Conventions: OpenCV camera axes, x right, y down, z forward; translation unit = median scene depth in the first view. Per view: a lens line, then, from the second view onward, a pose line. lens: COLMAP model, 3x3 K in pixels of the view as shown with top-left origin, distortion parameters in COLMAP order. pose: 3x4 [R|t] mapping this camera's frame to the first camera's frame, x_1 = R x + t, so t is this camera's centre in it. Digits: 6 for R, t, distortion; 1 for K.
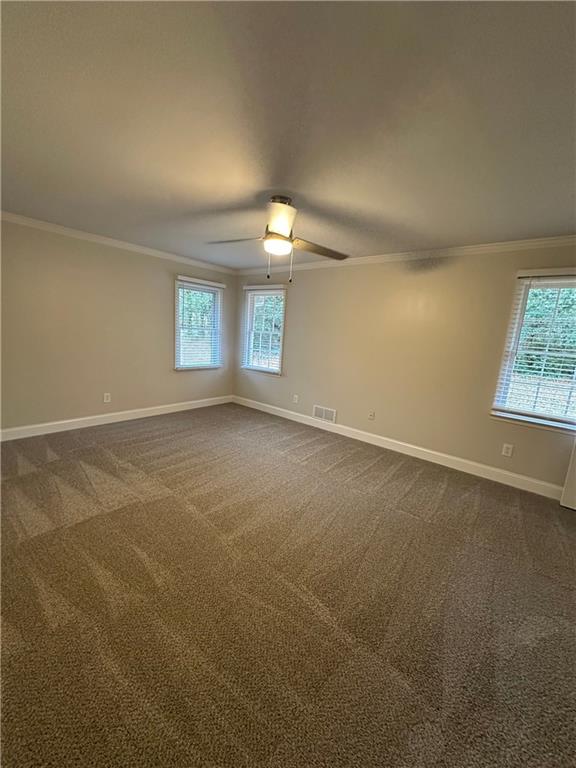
lens RADIAL K [[311.0, 0, 288.6], [0, 311.0, 383.2], [0, 0, 1]] dist [-0.000285, -0.000032]
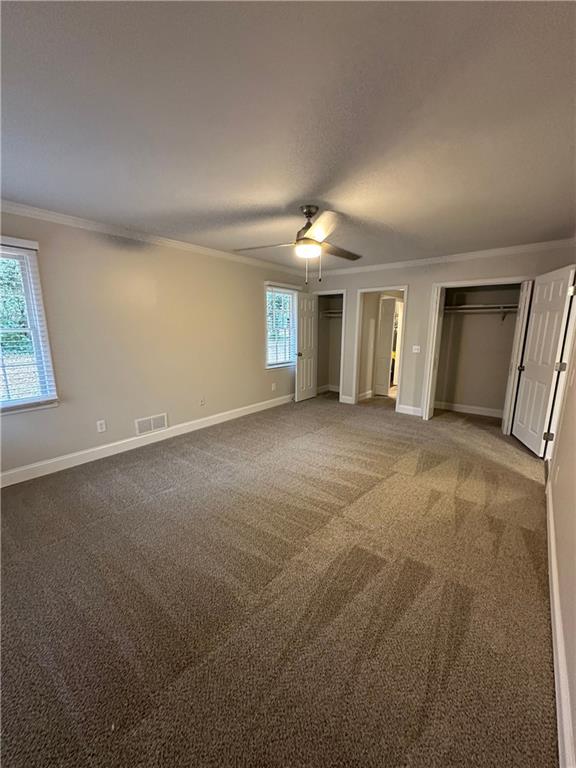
lens RADIAL K [[305.4, 0, 292.1], [0, 305.4, 383.3], [0, 0, 1]] dist [-0.003663, 0.000833]
pose [[-0.000215, -0.256288, 0.966600, -0.691162], [0.169475, 0.952609, 0.252616, -0.158278], [-0.985534, 0.163869, 0.043229, 0.612626]]
